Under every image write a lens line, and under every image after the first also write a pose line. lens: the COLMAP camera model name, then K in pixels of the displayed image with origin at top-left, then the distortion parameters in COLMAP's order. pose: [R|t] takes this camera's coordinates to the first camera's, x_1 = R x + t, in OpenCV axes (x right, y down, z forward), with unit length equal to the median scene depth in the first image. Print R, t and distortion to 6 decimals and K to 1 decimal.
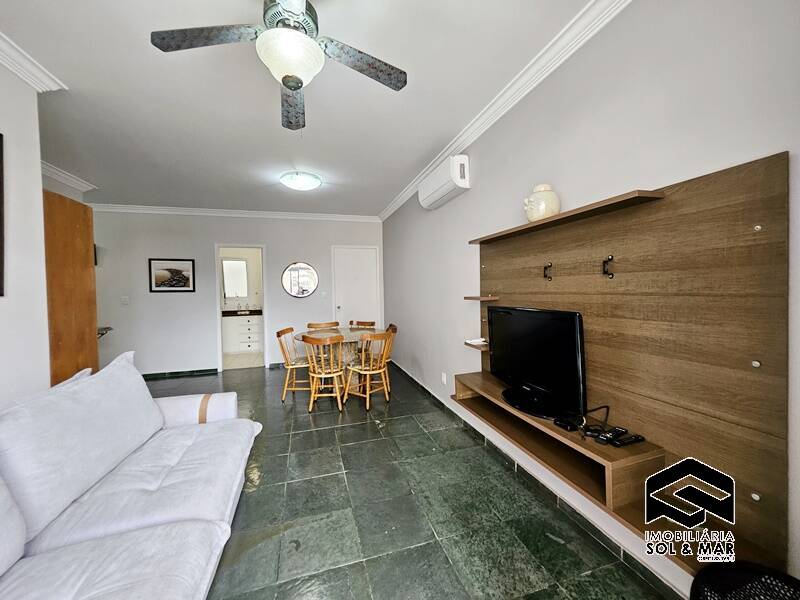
lens RADIAL K [[317.3, 0, 399.8], [0, 317.3, 297.7], [0, 0, 1]] dist [-0.000834, -0.000262]
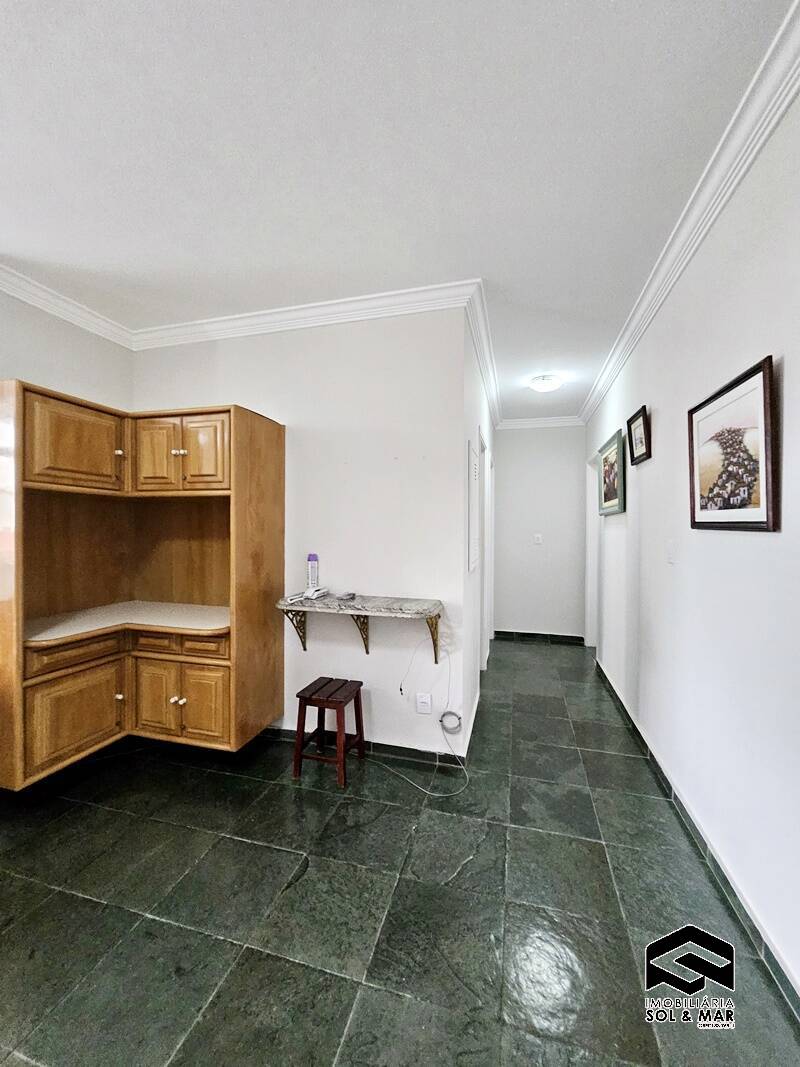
lens RADIAL K [[423.2, 0, 408.1], [0, 423.2, 532.3], [0, 0, 1]] dist [-0.000834, -0.000262]
pose [[-0.524038, 0.022810, -0.851389, -0.329882], [-0.019283, 0.999067, 0.038635, -0.024059], [0.851476, 0.036663, -0.523110, 0.969186]]
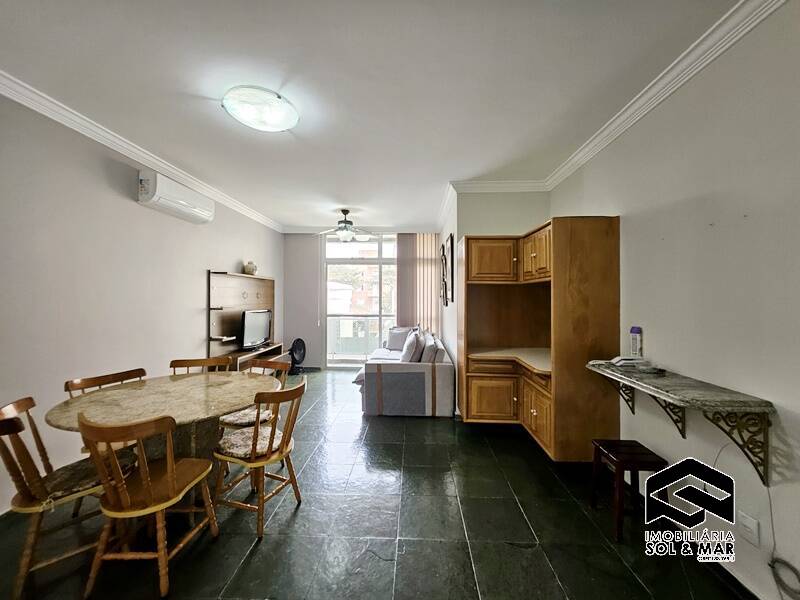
lens RADIAL K [[320.3, 0, 400.9], [0, 320.3, 293.4], [0, 0, 1]] dist [-0.000673, -0.000060]
pose [[-0.946186, 0.021487, 0.322910, -0.549261], [0.024756, 0.999675, 0.006017, -0.031015], [-0.322675, 0.013687, -0.946411, 1.110556]]
